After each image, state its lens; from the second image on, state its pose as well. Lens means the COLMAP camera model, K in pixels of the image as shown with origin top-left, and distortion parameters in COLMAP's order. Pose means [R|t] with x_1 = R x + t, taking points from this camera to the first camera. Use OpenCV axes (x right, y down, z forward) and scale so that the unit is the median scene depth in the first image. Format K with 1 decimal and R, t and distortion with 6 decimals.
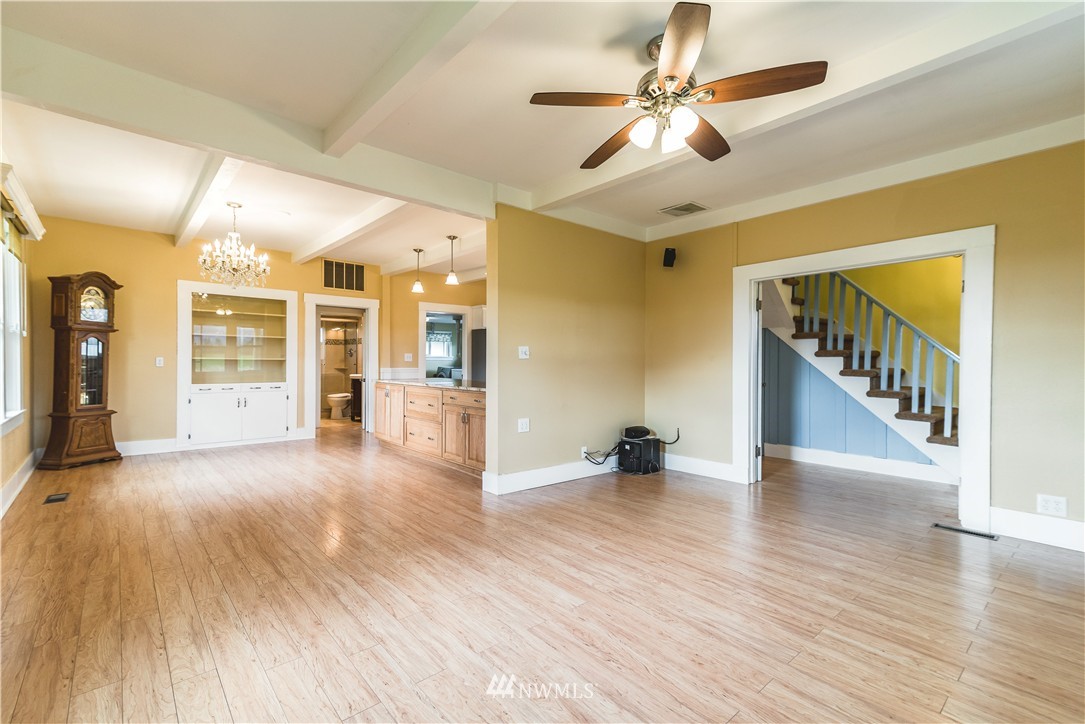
lens RADIAL K [[481.2, 0, 540.4], [0, 481.2, 362.3], [0, 0, 1]] dist [0.028676, 0.000037]
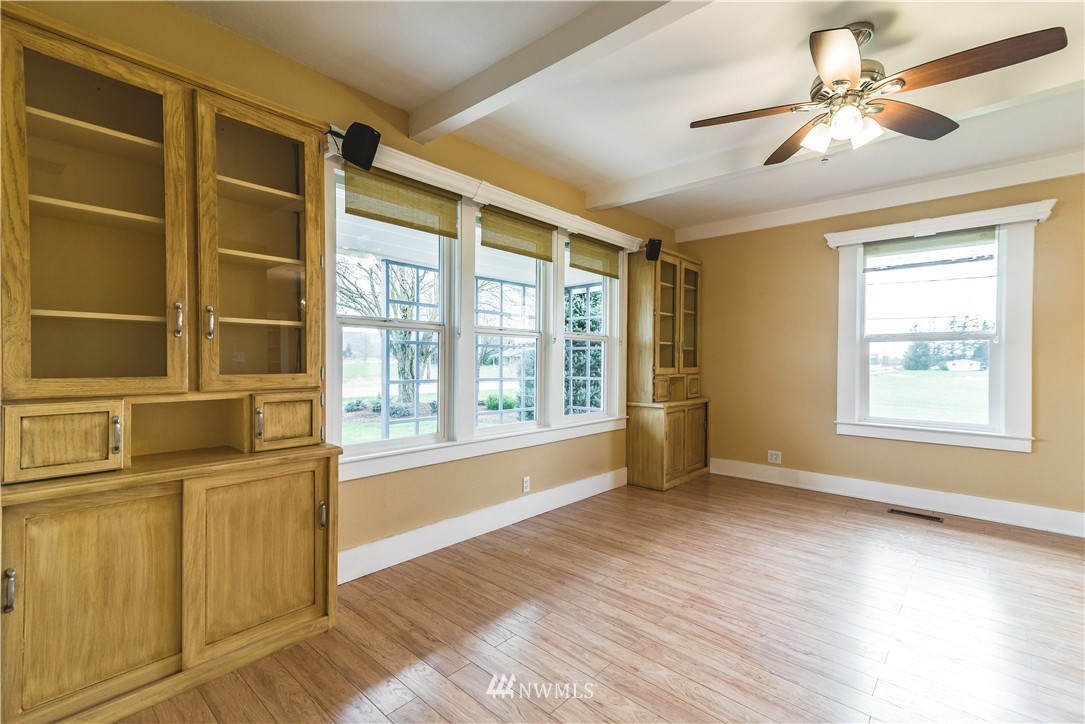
lens RADIAL K [[481.2, 0, 538.8], [0, 481.2, 364.4], [0, 0, 1]] dist [0.028676, 0.000037]
pose [[-0.992969, -0.015442, -0.117365, 0.897914], [-0.016530, 0.999829, 0.008301, -0.022430], [0.117217, 0.010183, -0.993054, 1.782152]]
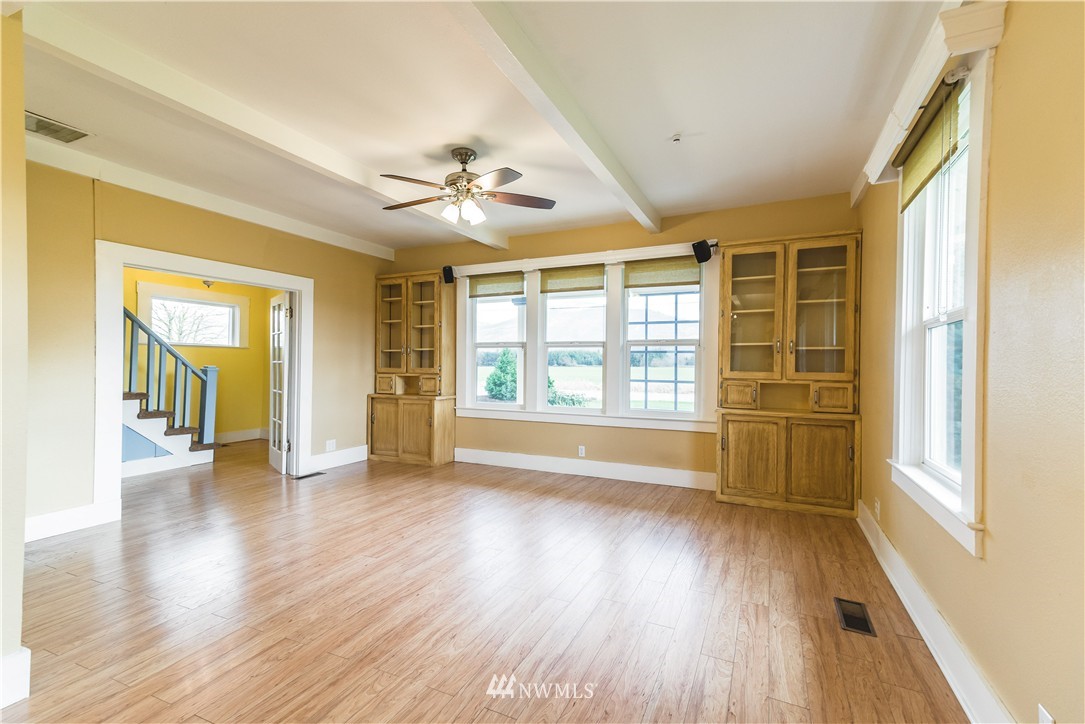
lens RADIAL K [[481.2, 0, 540.6], [0, 481.2, 365.1], [0, 0, 1]] dist [0.028676, 0.000037]
pose [[-0.398371, -0.012249, 0.917143, -1.112324], [-0.009697, 0.999911, 0.009142, -0.031374], [-0.917173, -0.005251, -0.398454, 1.299134]]
